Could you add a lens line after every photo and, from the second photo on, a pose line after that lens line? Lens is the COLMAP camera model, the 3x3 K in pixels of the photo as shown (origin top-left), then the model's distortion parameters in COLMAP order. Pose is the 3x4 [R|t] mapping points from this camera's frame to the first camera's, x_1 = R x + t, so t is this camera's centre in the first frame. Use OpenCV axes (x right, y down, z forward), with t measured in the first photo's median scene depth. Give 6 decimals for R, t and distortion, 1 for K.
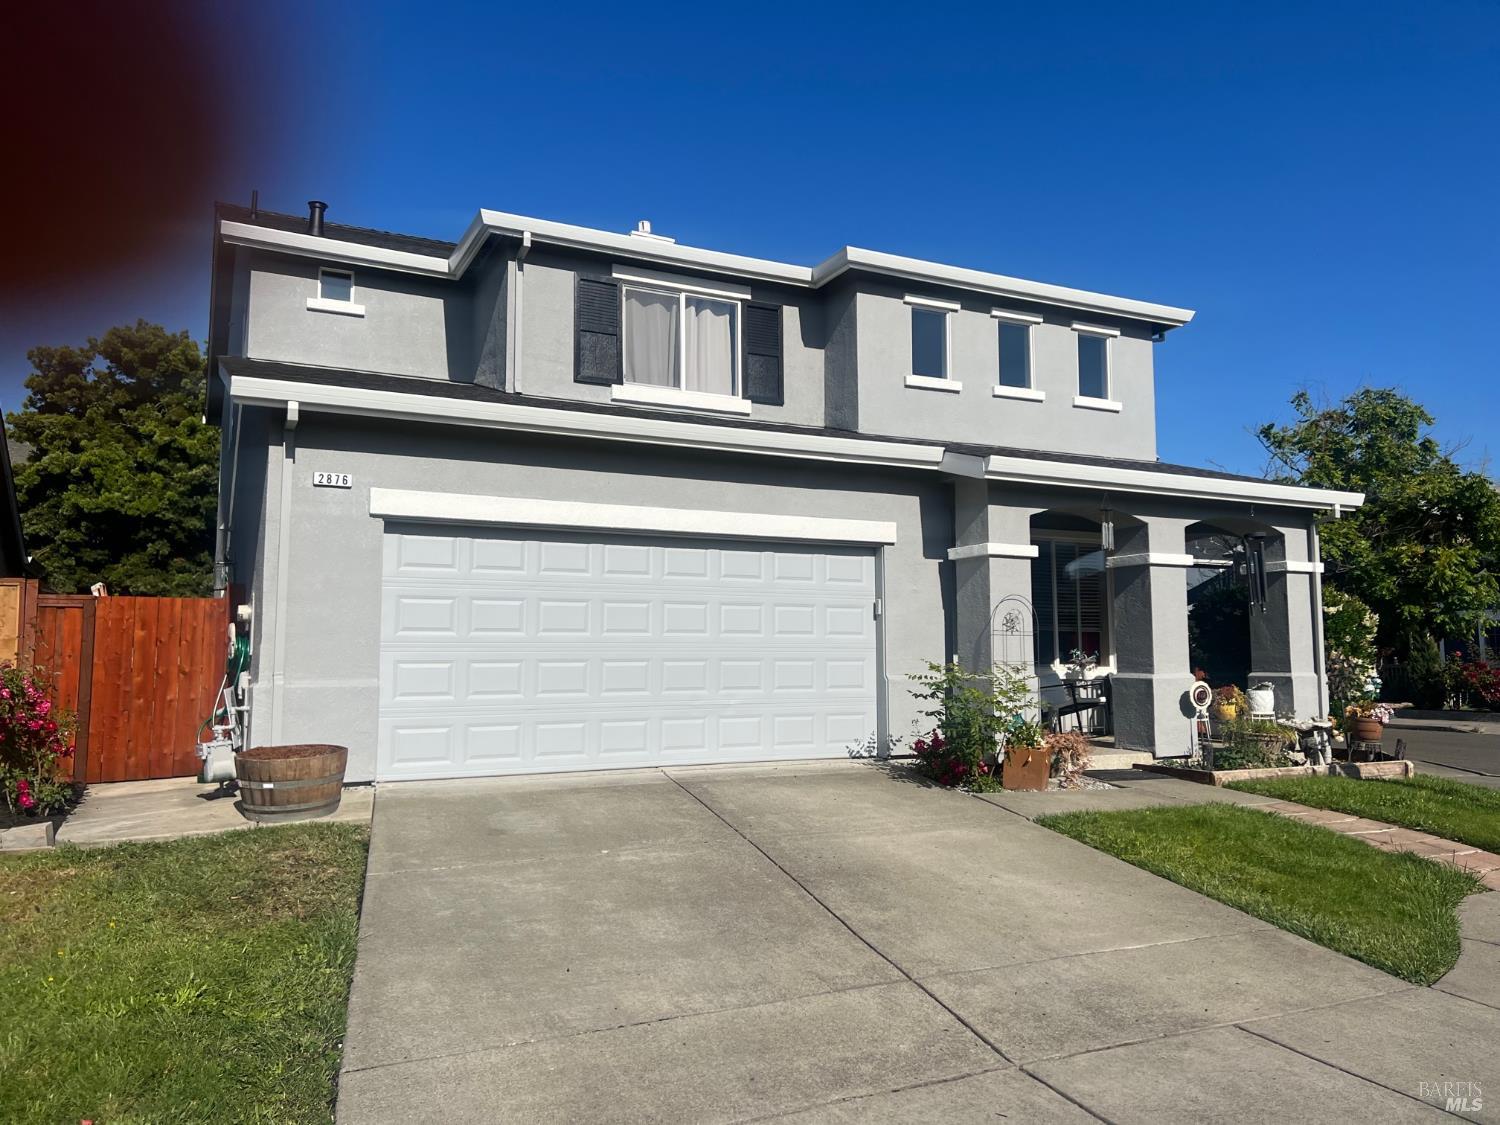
lens RADIAL K [[1120.9, 0, 750.0], [0, 1120.9, 562.5], [0, 0, 1]] dist [0.074735, -0.069113]
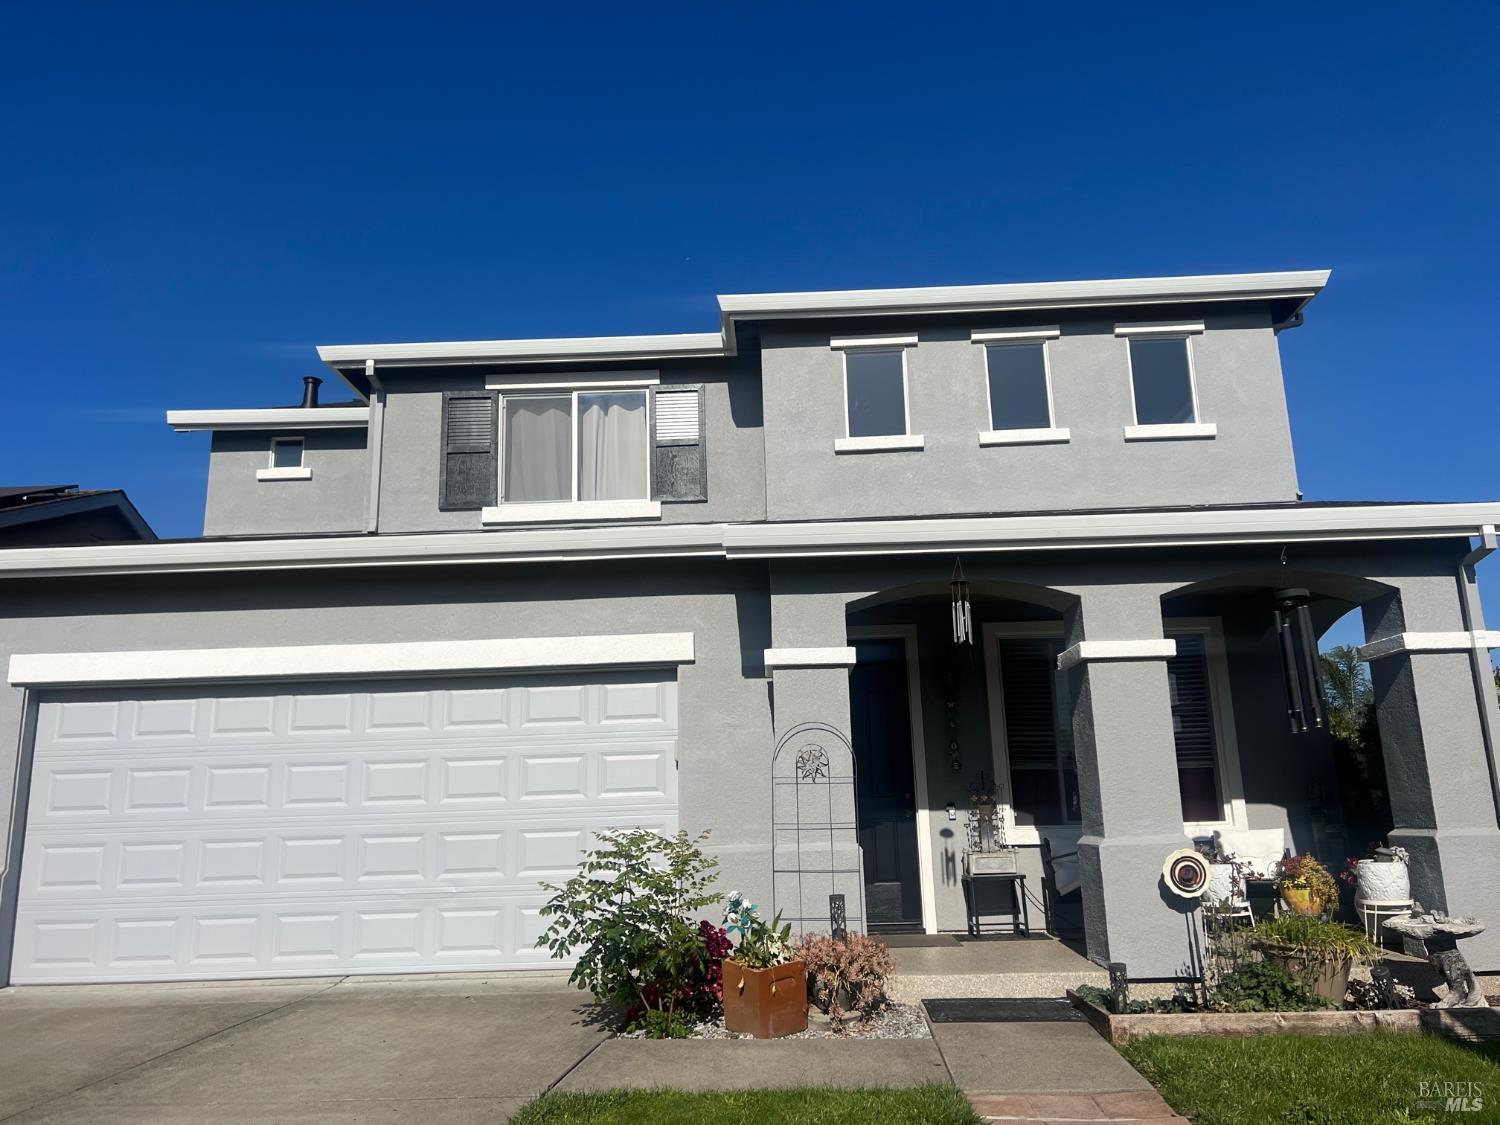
lens RADIAL K [[1120.9, 0, 750.0], [0, 1120.9, 562.5], [0, 0, 1]] dist [0.074735, -0.069113]
pose [[0.881834, -0.127534, -0.453986, 0.443355], [0.068201, 0.987105, -0.144821, 0.024463], [0.466602, 0.096746, 0.879161, 0.322981]]
